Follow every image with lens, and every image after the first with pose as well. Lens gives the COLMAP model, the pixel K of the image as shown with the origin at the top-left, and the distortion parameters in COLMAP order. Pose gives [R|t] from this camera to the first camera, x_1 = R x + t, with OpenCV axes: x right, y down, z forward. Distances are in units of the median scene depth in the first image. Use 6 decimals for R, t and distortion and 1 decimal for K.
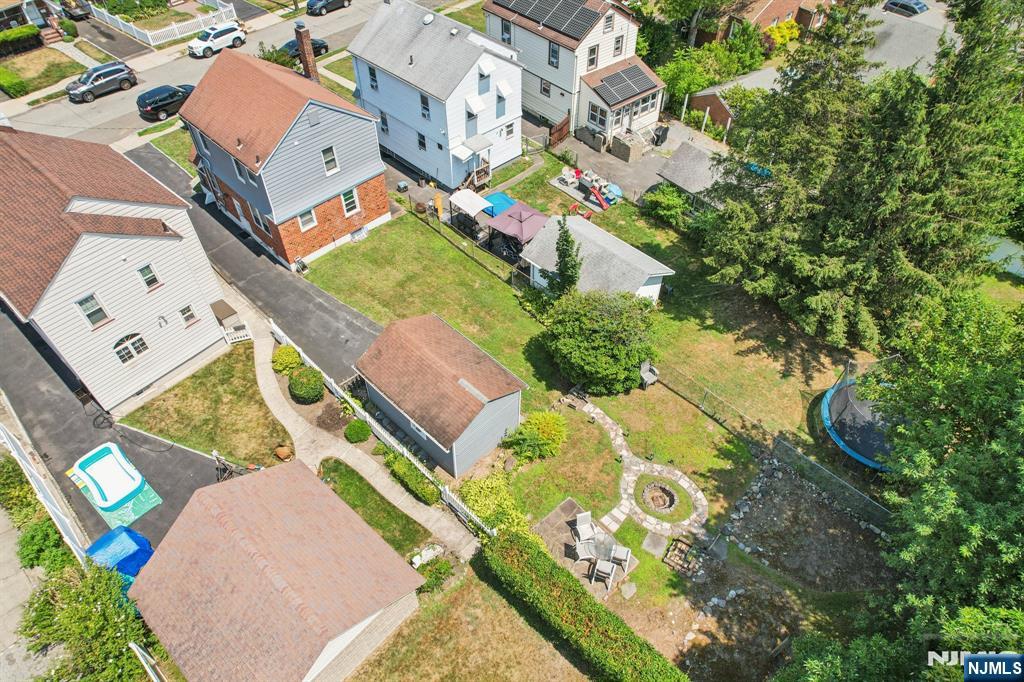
lens RADIAL K [[650.1, 0, 514.2], [0, 650.1, 347.4], [0, 0, 1]] dist [-0.082594, 0.069161]
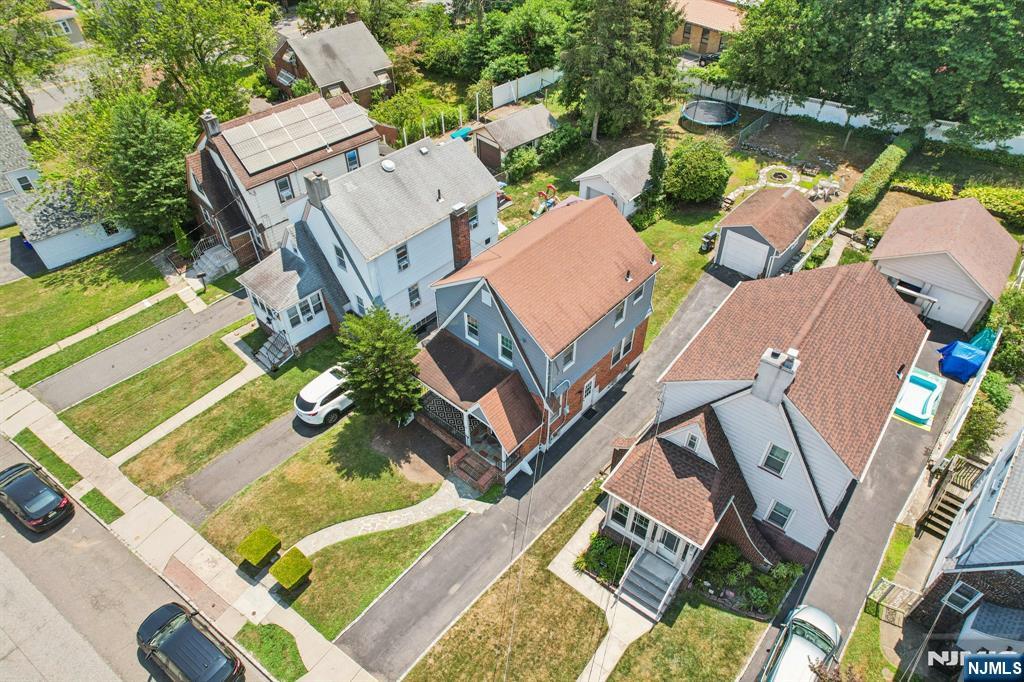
lens RADIAL K [[650.1, 0, 514.2], [0, 650.1, 347.4], [0, 0, 1]] dist [-0.082594, 0.069161]
pose [[-0.027399, -0.685763, 0.727309, -0.882558], [0.763232, 0.455511, 0.458243, -0.602775], [-0.645543, 0.567661, 0.510916, 0.503884]]
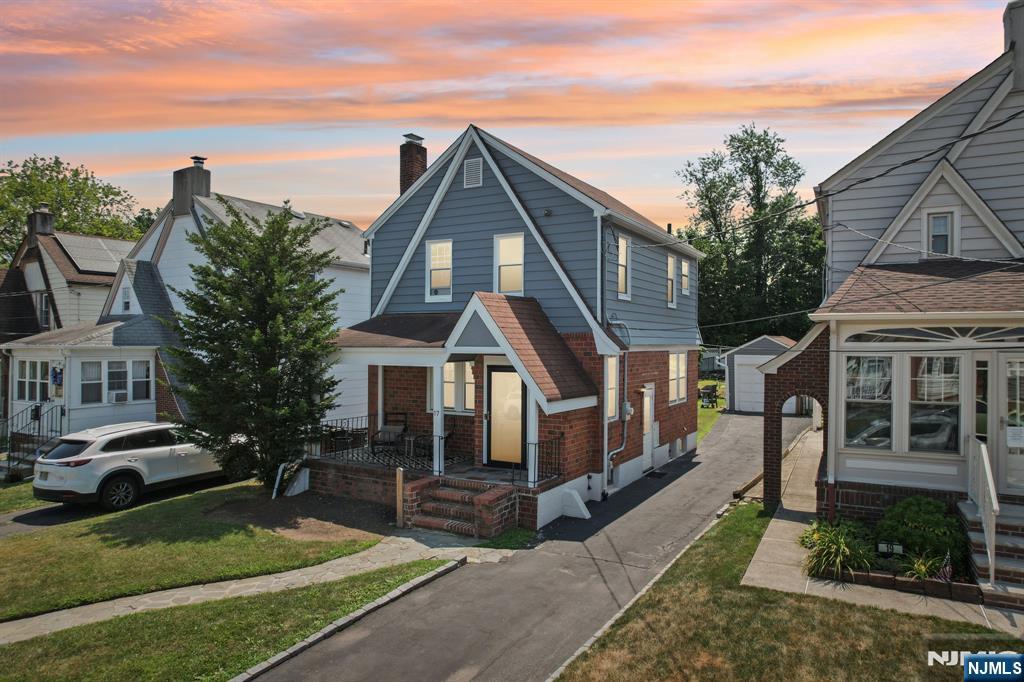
lens RADIAL K [[665.0, 0, 512.0], [0, 665.0, 341.0], [0, 0, 1]] dist [-0.087716, 0.079133]
pose [[-0.218348, 0.003790, 0.975864, -0.759117], [0.738241, 0.654636, 0.162638, -0.327780], [-0.638219, 0.755934, -0.145736, 0.947678]]
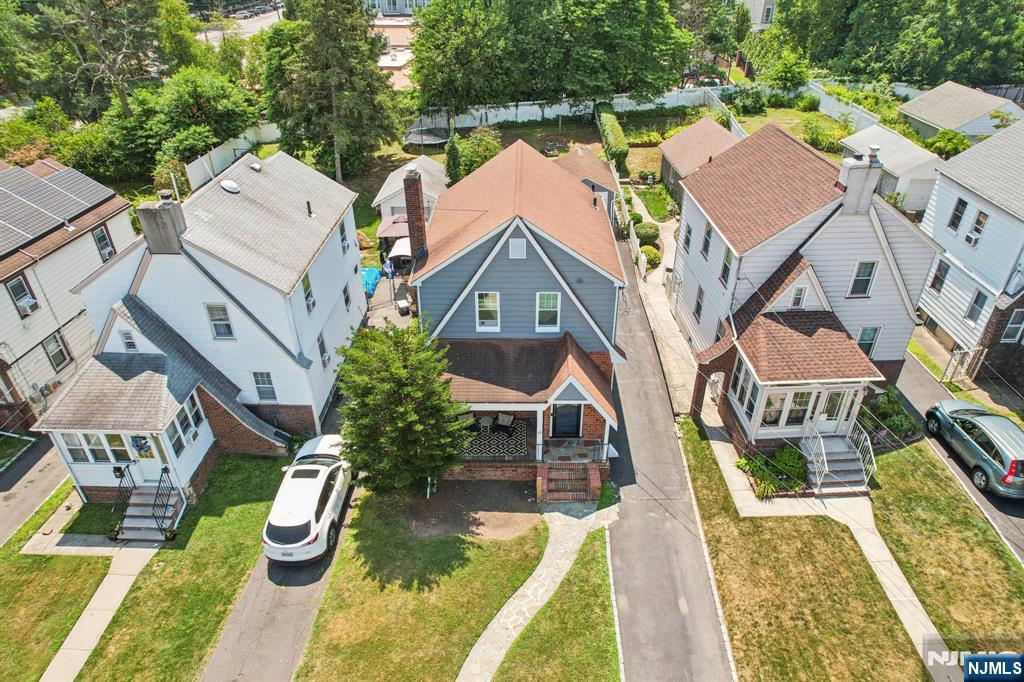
lens RADIAL K [[650.1, 0, 514.2], [0, 650.1, 347.4], [0, 0, 1]] dist [-0.082594, 0.069161]
pose [[-0.670408, -0.399640, 0.625174, -0.714528], [0.568365, 0.265044, 0.778917, -0.721152], [-0.476985, 0.877519, 0.049454, 0.873154]]
